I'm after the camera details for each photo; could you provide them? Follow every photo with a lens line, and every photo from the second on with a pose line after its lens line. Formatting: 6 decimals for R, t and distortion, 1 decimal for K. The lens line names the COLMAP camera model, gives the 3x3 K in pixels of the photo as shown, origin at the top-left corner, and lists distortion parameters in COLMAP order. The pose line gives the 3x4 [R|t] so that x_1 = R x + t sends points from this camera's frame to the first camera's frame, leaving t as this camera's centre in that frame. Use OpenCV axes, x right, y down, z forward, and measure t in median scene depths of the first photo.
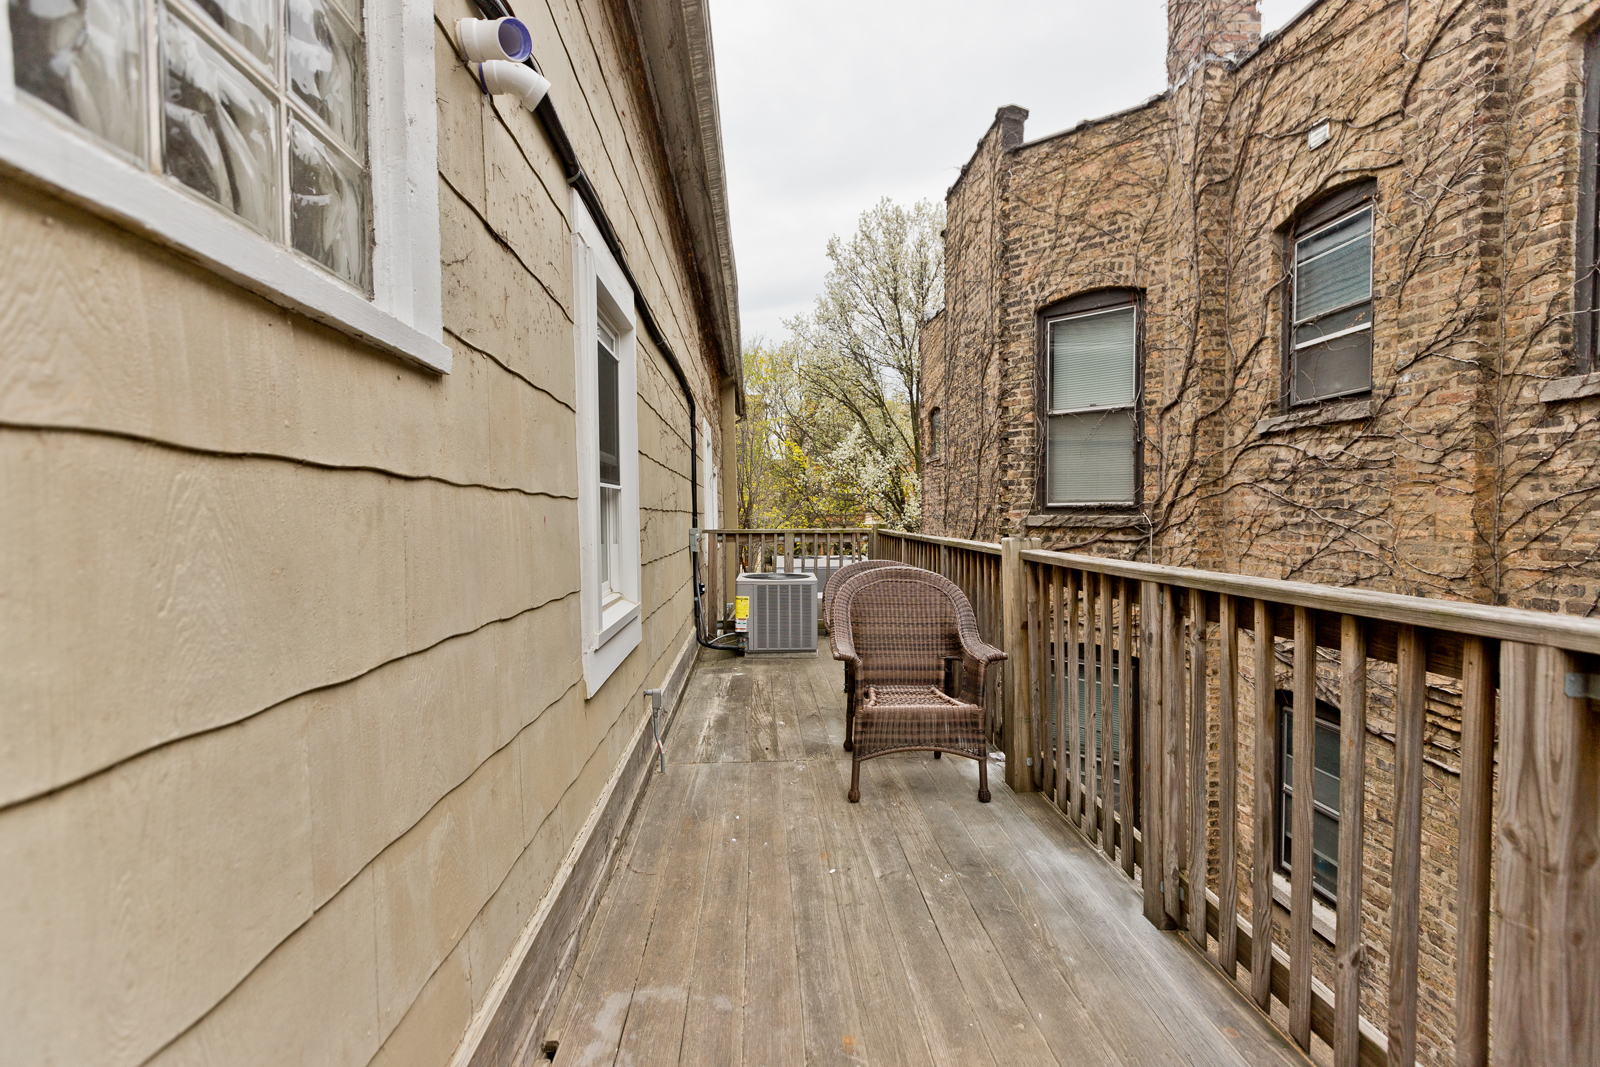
lens RADIAL K [[730.6, 0, 799.8], [0, 730.6, 534.1], [0, 0, 1]] dist [0.004220, 0.000784]
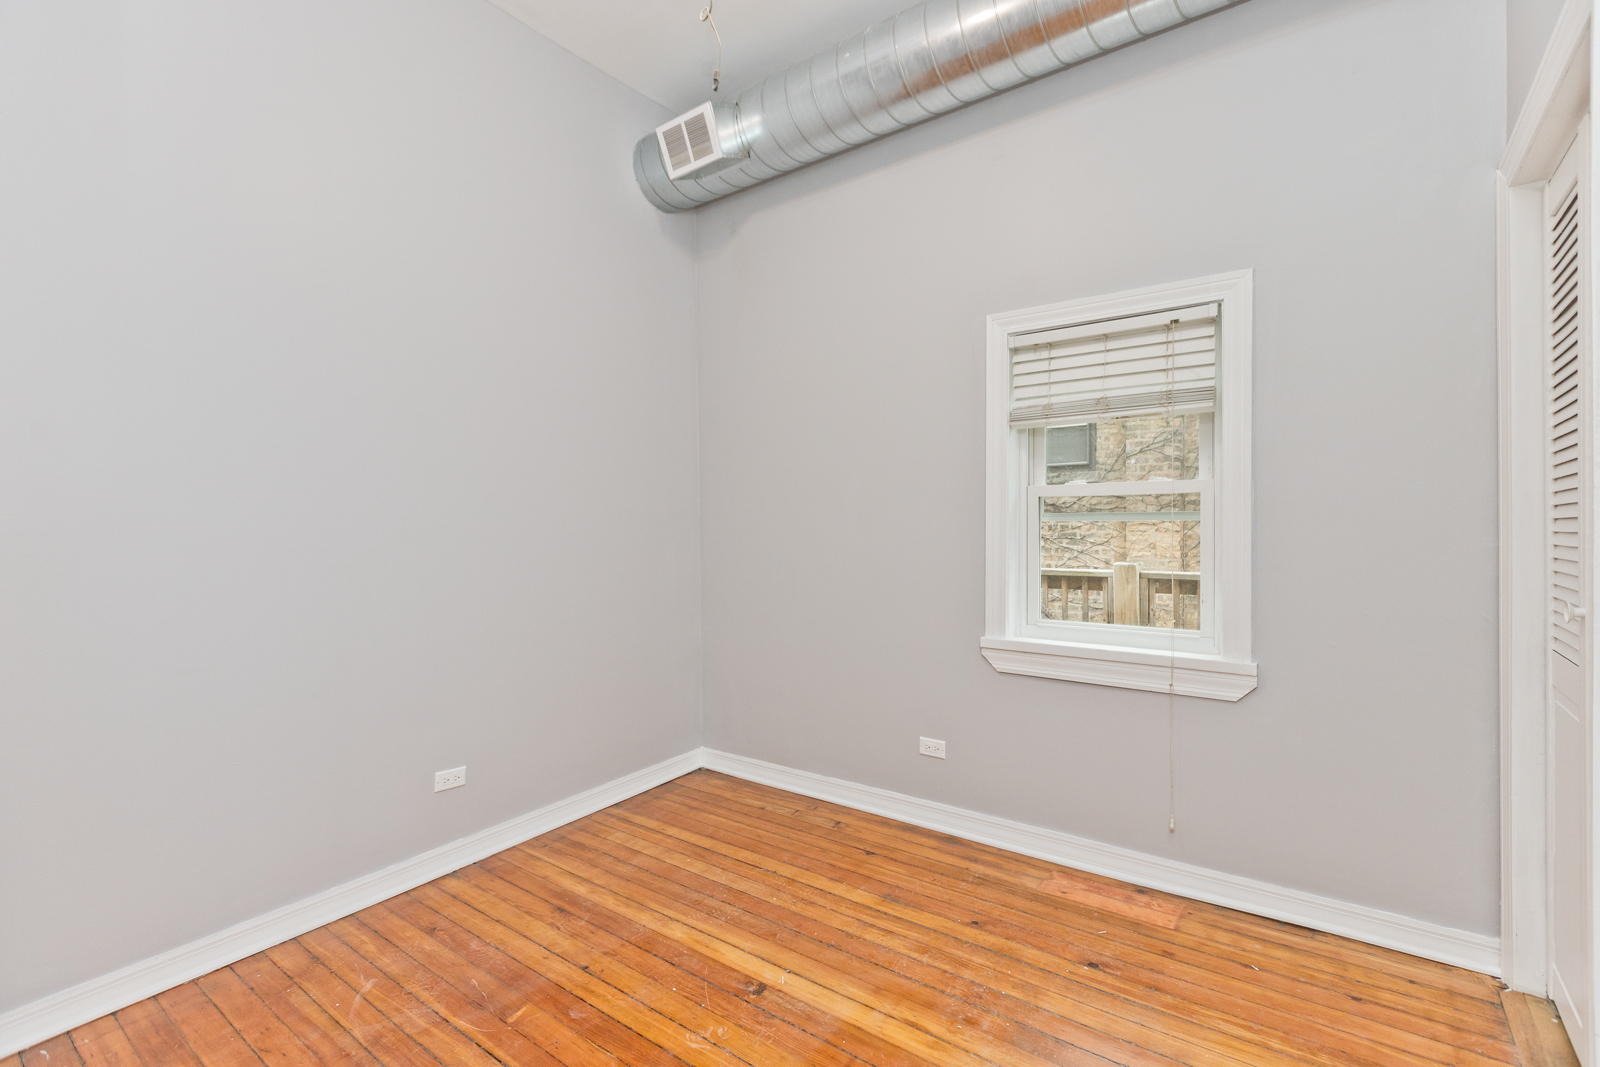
lens RADIAL K [[730.6, 0, 802.4], [0, 730.6, 533.8], [0, 0, 1]] dist [0.004220, 0.000784]
pose [[0.640128, 0.009415, 0.768210, -0.881195], [0.016362, 0.999531, -0.025884, -0.015156], [-0.768094, 0.029139, 0.639674, 0.484498]]
